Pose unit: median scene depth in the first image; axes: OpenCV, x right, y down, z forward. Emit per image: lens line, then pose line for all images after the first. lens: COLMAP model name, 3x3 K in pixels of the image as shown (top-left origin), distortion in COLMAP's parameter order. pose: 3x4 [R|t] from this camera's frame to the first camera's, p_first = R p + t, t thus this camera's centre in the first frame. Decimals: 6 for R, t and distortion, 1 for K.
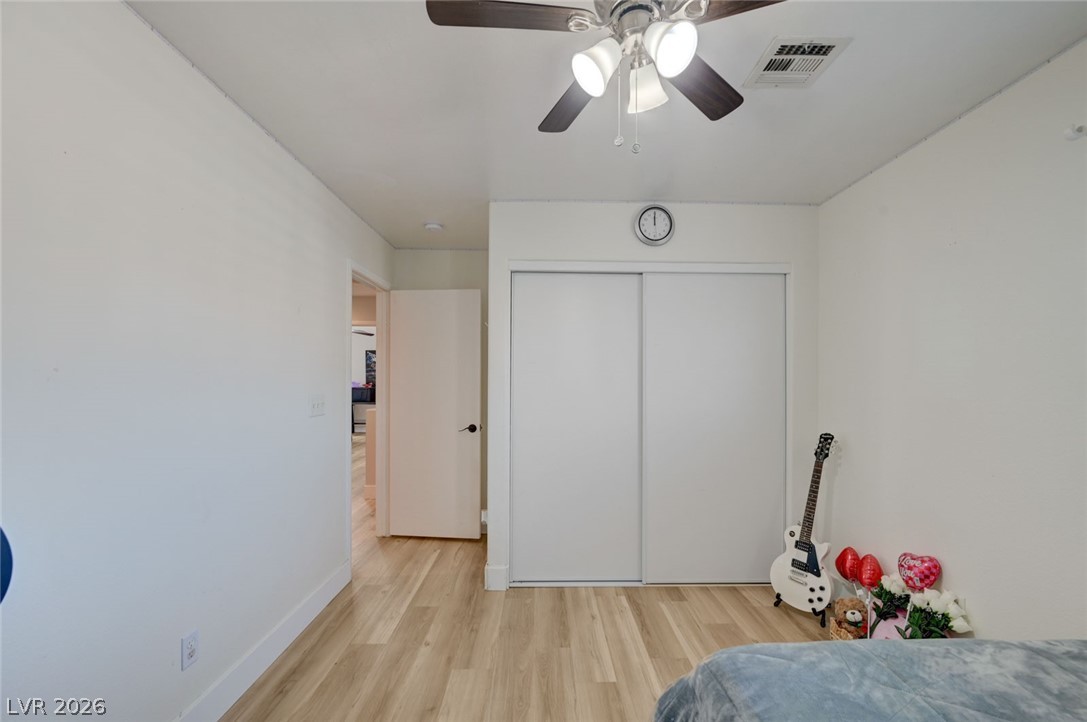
lens RADIAL K [[430.3, 0, 544.1], [0, 430.3, 382.0], [0, 0, 1]] dist [-0.000382, -0.000036]
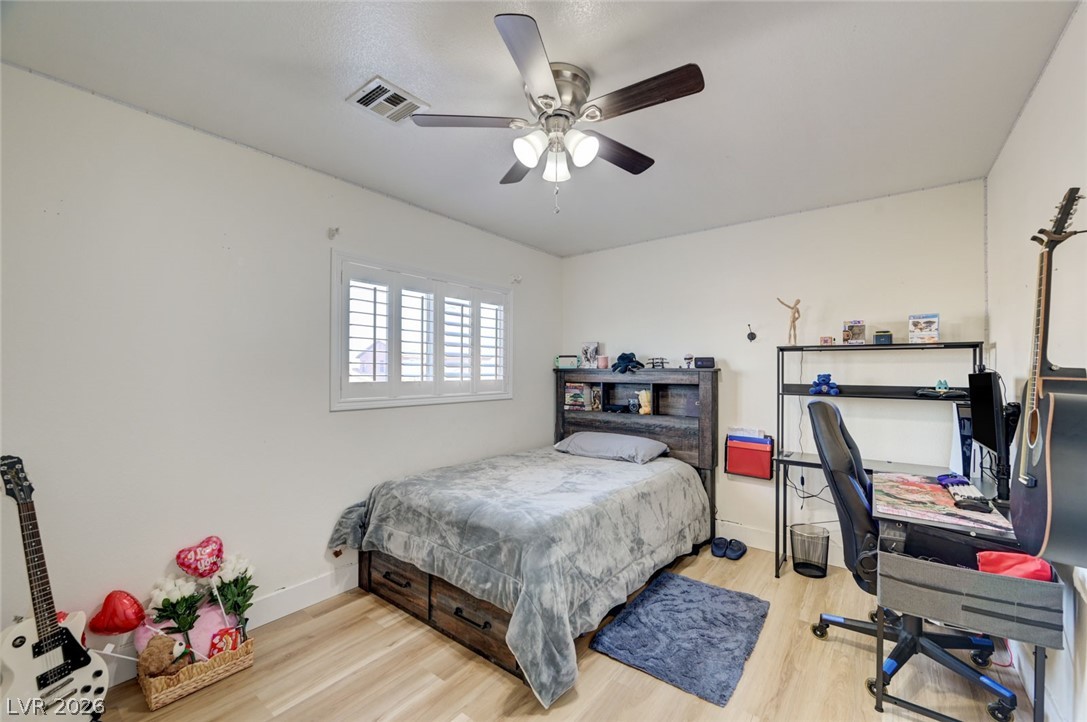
lens RADIAL K [[430.3, 0, 544.1], [0, 430.3, 382.0], [0, 0, 1]] dist [-0.000382, -0.000036]
pose [[-0.778776, -0.016960, 0.627073, -0.313037], [-0.000321, 0.999645, 0.026639, 0.001053], [-0.627302, 0.020545, -0.778505, 1.050533]]
